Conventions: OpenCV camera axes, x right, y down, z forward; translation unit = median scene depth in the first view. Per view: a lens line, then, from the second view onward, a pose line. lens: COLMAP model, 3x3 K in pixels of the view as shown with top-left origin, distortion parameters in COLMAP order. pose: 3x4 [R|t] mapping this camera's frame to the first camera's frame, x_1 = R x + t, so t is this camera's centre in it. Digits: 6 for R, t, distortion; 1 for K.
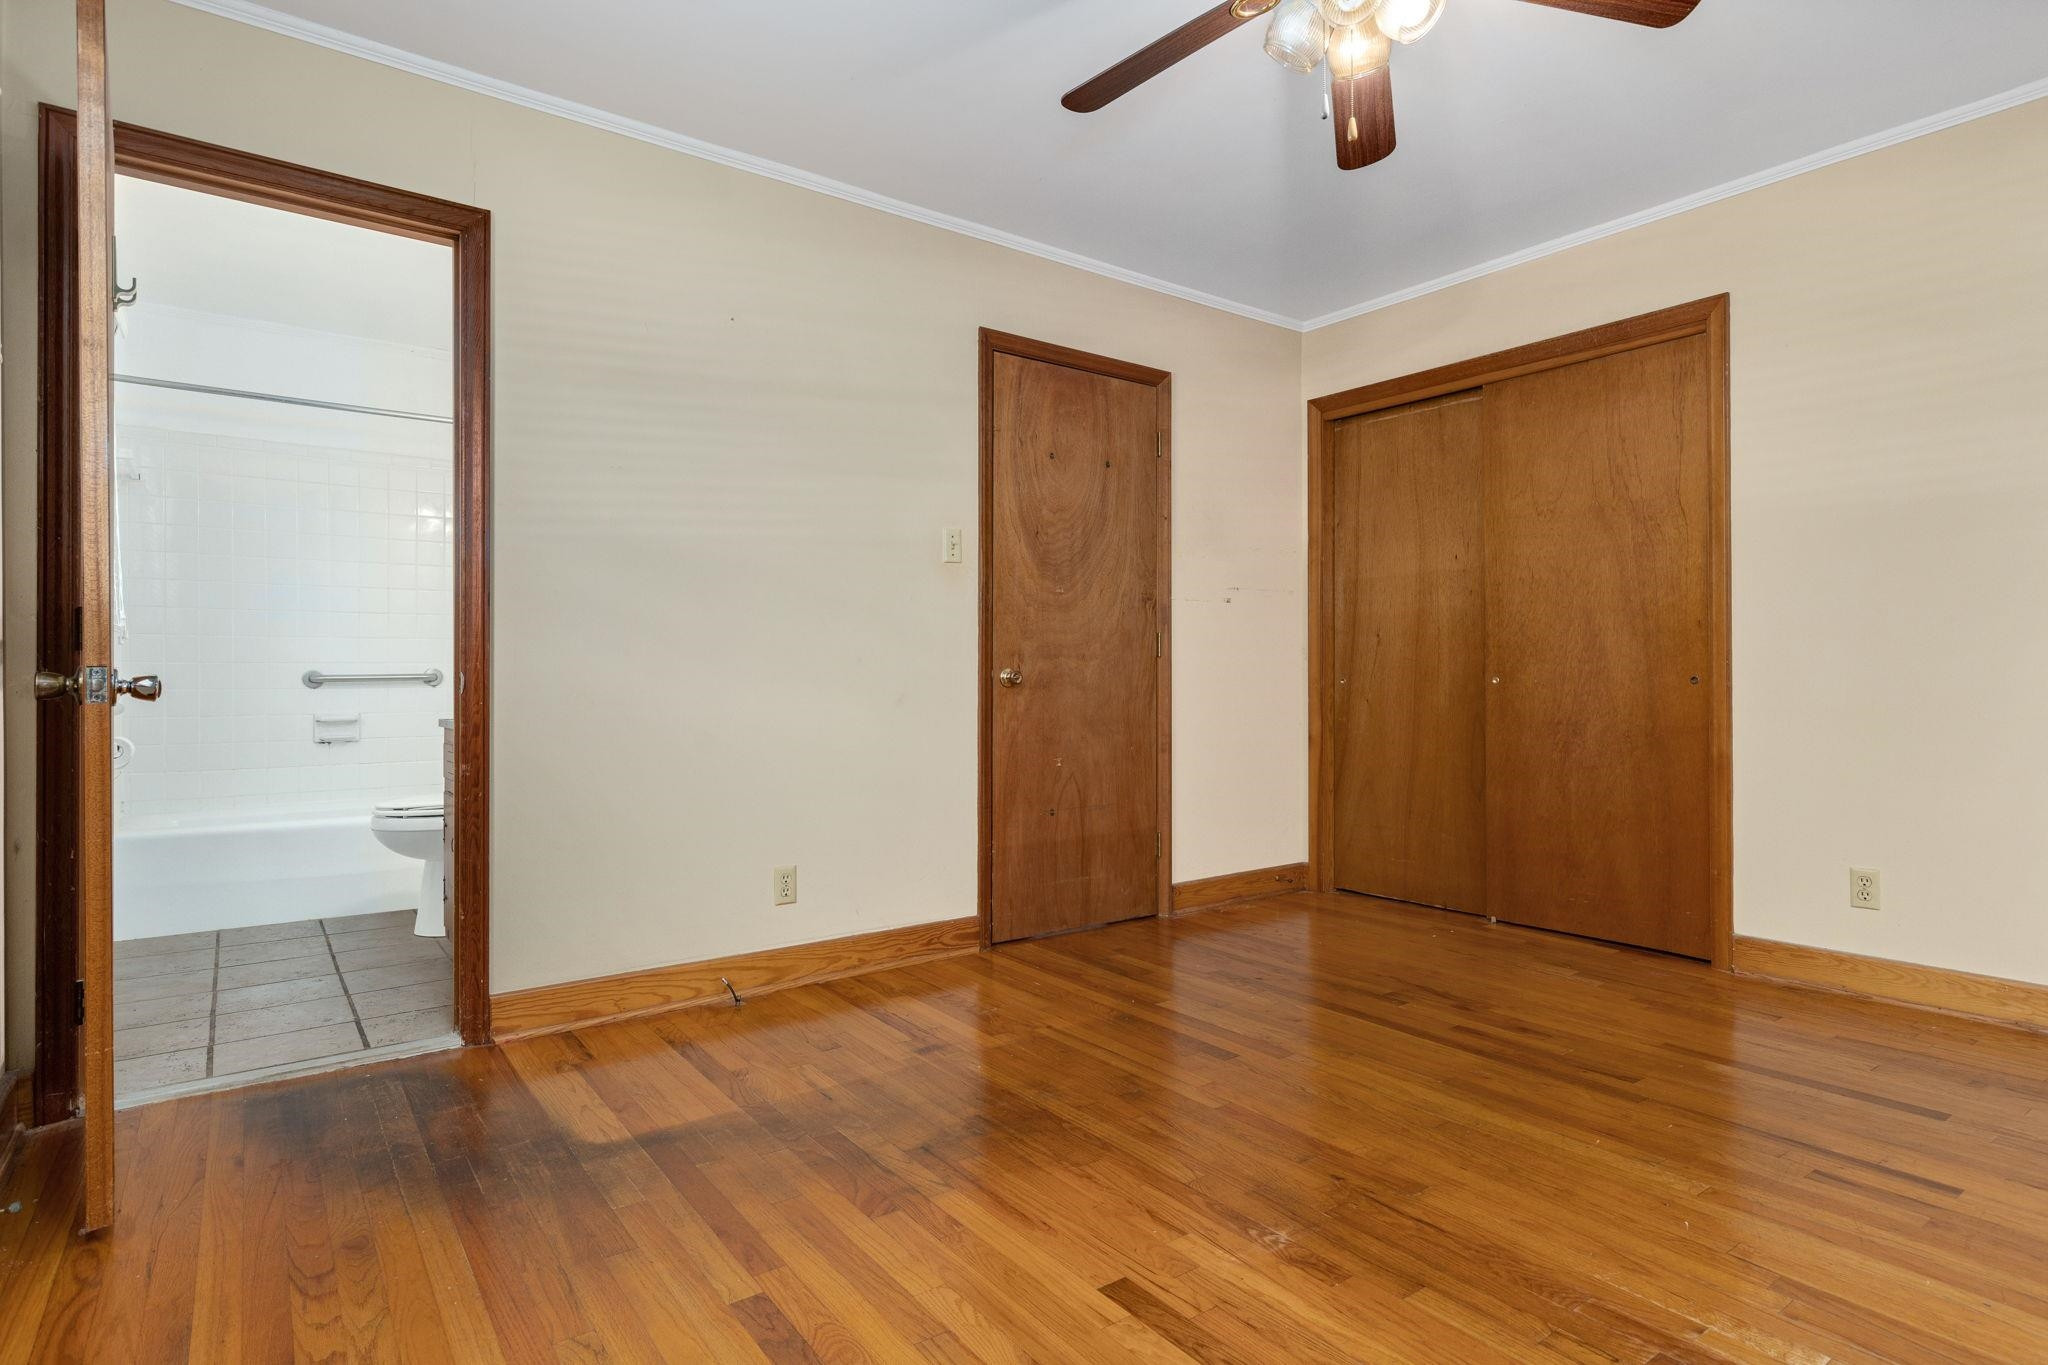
lens RADIAL K [[1094.7, 0, 1021.6], [0, 1094.7, 680.2], [0, 0, 1]] dist [0.005839, -0.001710]
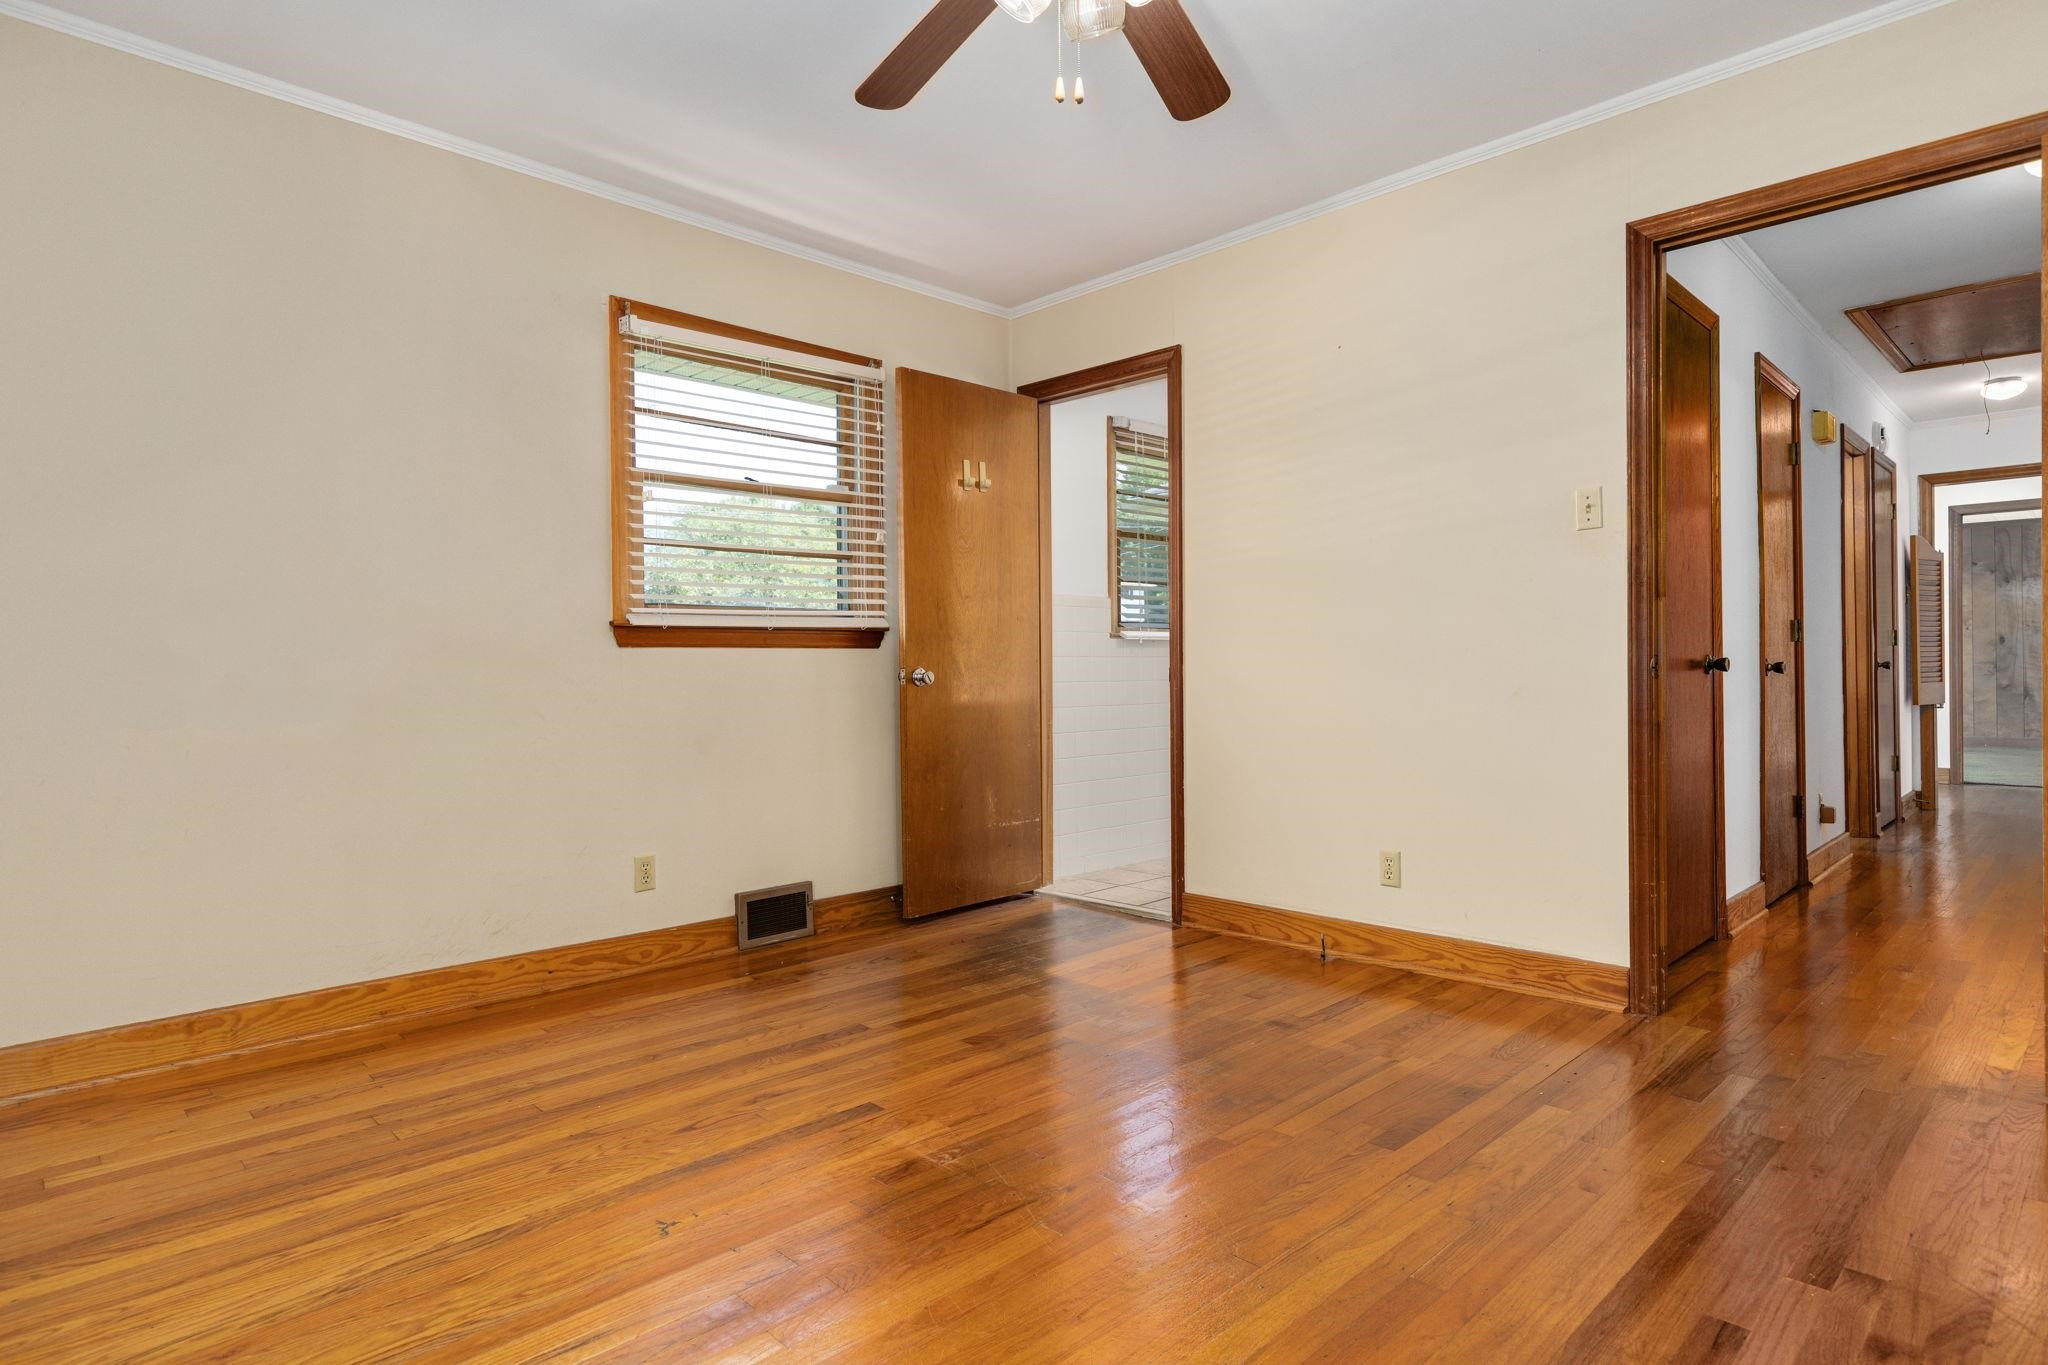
lens RADIAL K [[1094.7, 0, 1018.5], [0, 1094.7, 669.5], [0, 0, 1]] dist [0.005839, -0.001710]
pose [[0.128581, -0.000030, -0.991699, 1.132622], [0.006340, 0.999980, 0.000792, -0.007381], [0.991679, -0.006389, 0.128578, 0.755712]]
